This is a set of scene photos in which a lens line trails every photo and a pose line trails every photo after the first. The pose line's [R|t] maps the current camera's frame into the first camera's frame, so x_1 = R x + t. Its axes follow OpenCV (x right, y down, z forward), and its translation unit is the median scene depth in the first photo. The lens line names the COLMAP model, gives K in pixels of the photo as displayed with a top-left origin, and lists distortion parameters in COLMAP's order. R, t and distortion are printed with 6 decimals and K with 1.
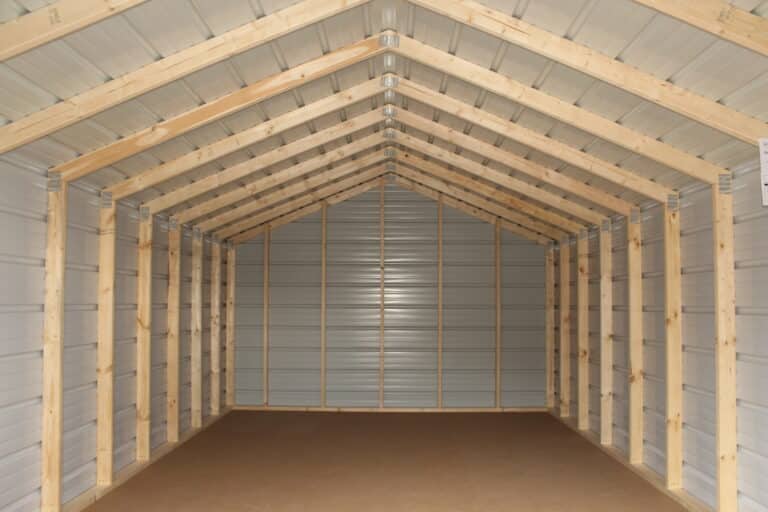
lens RADIAL K [[650.9, 0, 383.4], [0, 650.9, 287.9], [0, 0, 1]] dist [-0.147160, 0.133031]
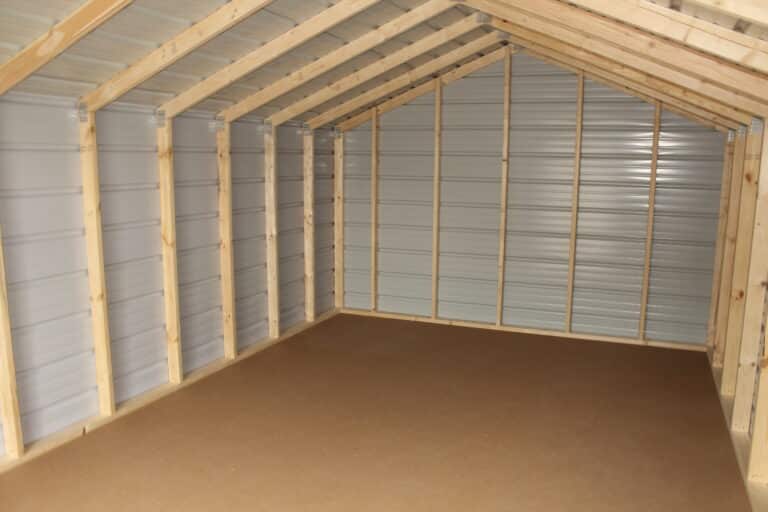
lens RADIAL K [[650.9, 0, 383.4], [0, 650.9, 287.9], [0, 0, 1]] dist [-0.147160, 0.133031]
pose [[0.925556, 0.075860, -0.370932, 0.234800], [0.005979, 0.976670, 0.214661, -0.066464], [0.378563, -0.200899, 0.903510, 0.244365]]
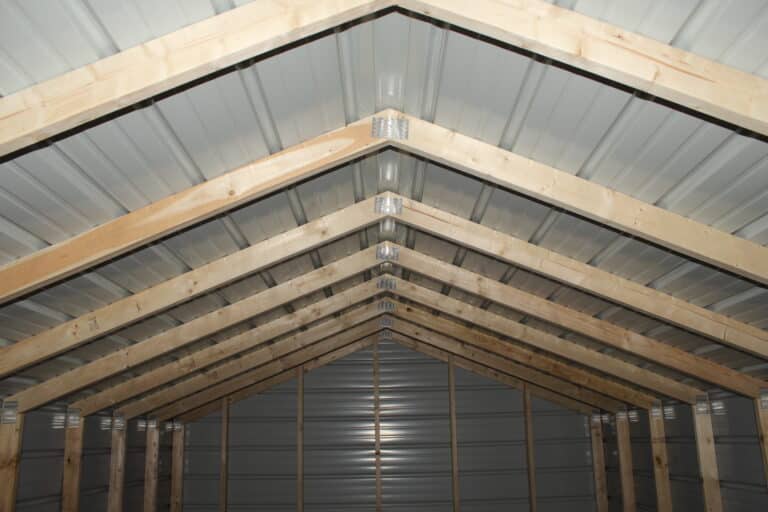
lens RADIAL K [[650.9, 0, 383.4], [0, 650.9, 287.9], [0, 0, 1]] dist [-0.147160, 0.133031]
pose [[0.999649, -0.020009, 0.017364, -0.005955], [0.023110, 0.979069, -0.202214, -0.092299], [-0.012954, 0.202544, 0.979187, 0.318028]]
